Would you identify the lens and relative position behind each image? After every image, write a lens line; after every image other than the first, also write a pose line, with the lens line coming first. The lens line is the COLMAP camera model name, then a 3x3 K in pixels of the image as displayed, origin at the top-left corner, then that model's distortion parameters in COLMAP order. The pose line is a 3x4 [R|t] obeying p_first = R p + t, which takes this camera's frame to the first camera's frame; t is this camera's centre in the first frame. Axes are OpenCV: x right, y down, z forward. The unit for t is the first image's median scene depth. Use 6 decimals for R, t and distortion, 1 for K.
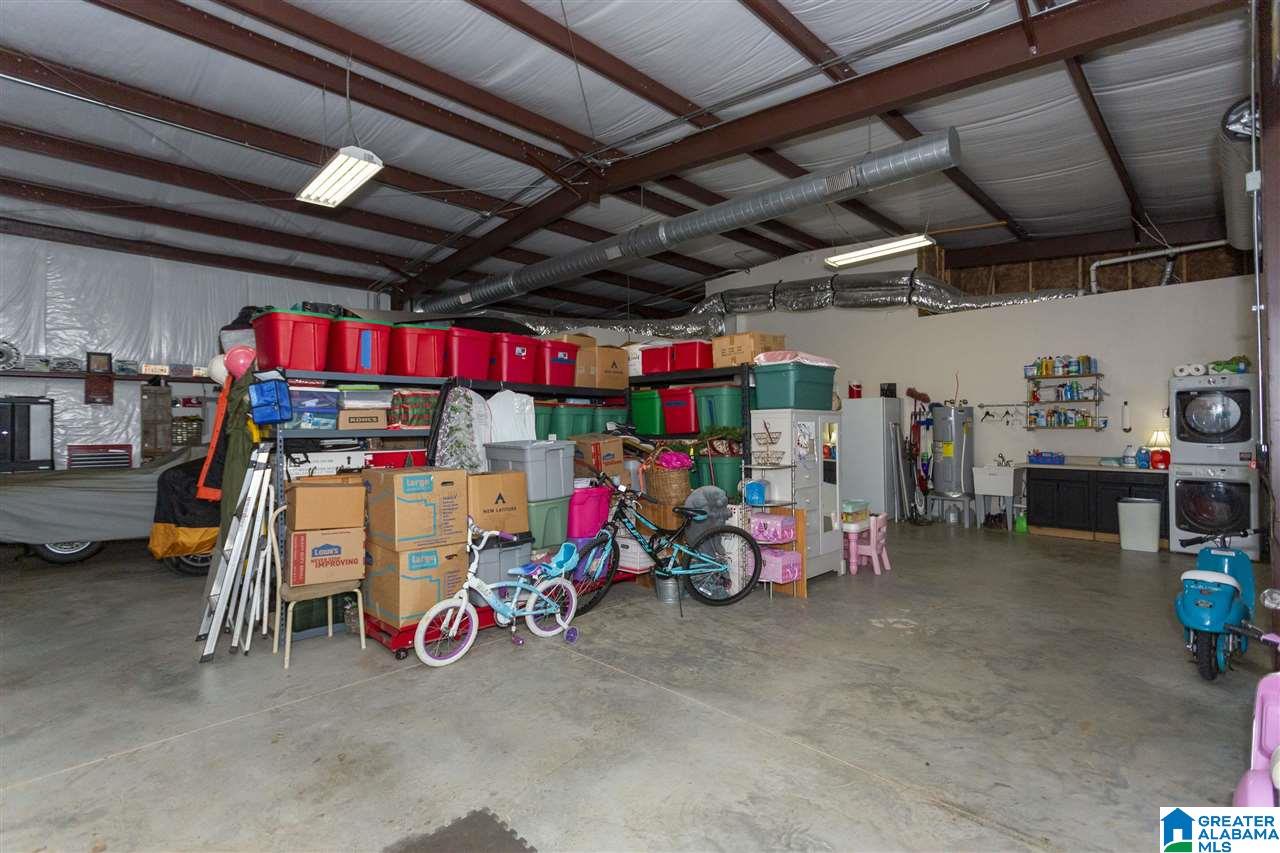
lens RADIAL K [[607.2, 0, 635.4], [0, 607.2, 422.8], [0, 0, 1]] dist [-0.000252, -0.000020]
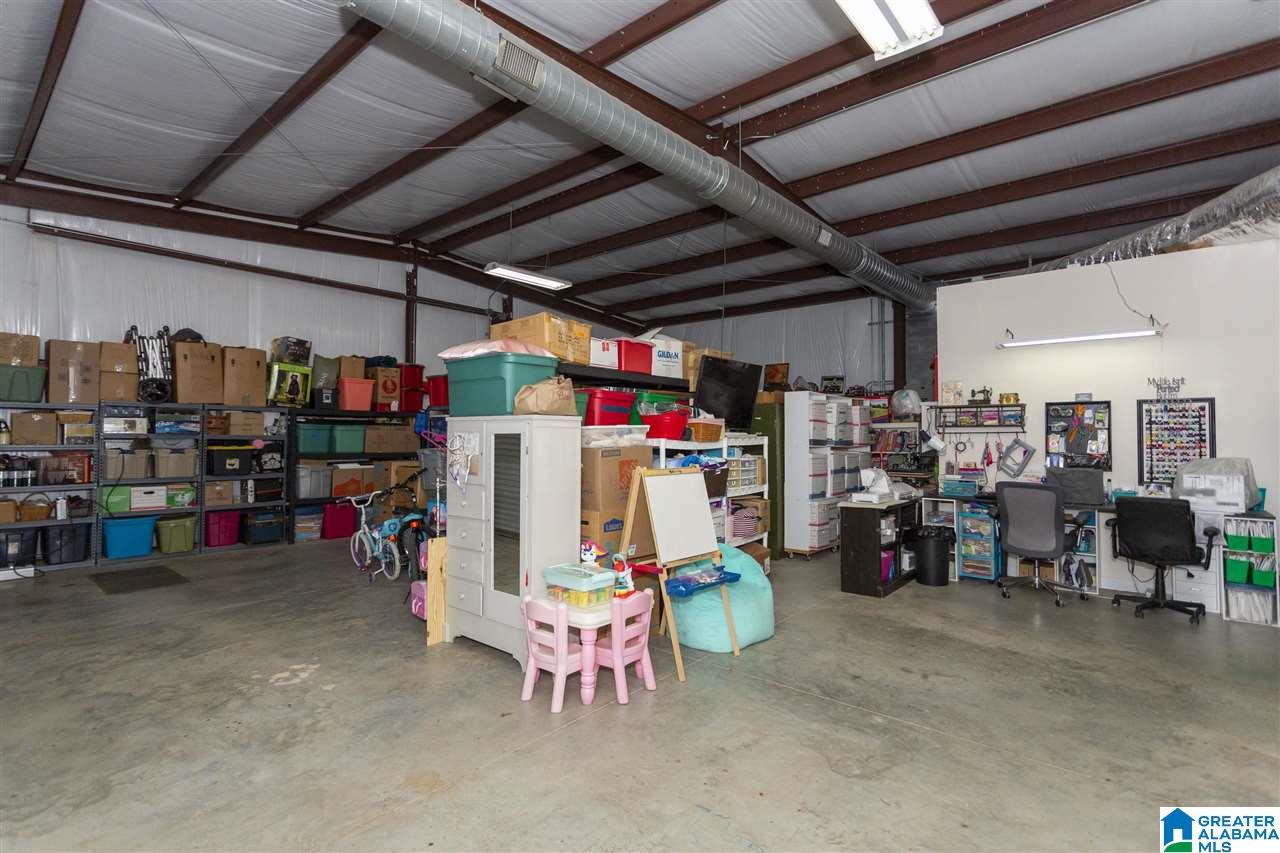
lens RADIAL K [[607.2, 0, 642.4], [0, 607.2, 426.2], [0, 0, 1]] dist [-0.000252, -0.000020]
pose [[0.076145, -0.012824, -0.997014, 0.664172], [0.005585, 0.999907, -0.012435, 0.001130], [0.997081, -0.004621, 0.076209, 0.723876]]
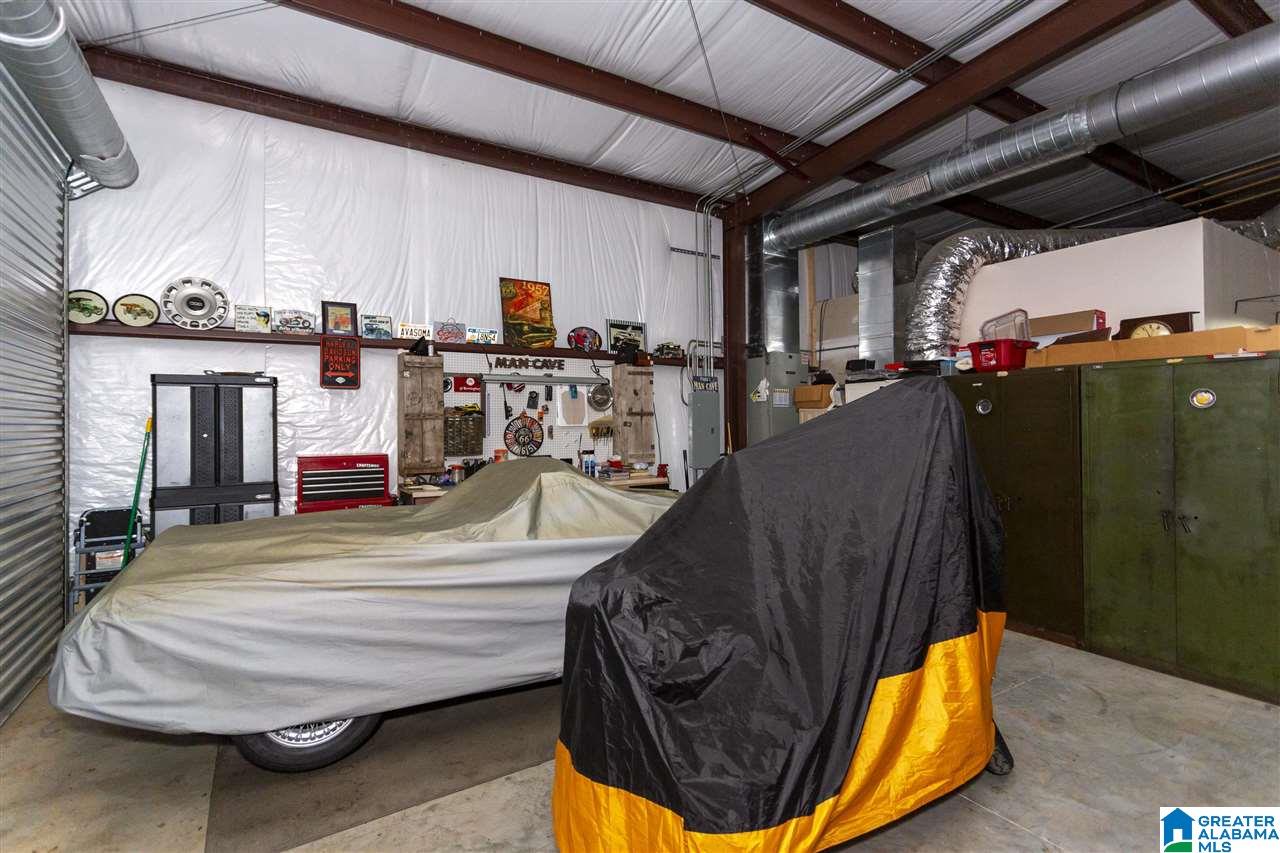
lens RADIAL K [[607.2, 0, 644.7], [0, 607.2, 423.2], [0, 0, 1]] dist [-0.000252, -0.000020]
pose [[0.977412, 0.002302, -0.211330, -0.459465], [0.000529, 0.999911, 0.013335, -0.002707], [0.211342, -0.013145, 0.977324, 0.473469]]
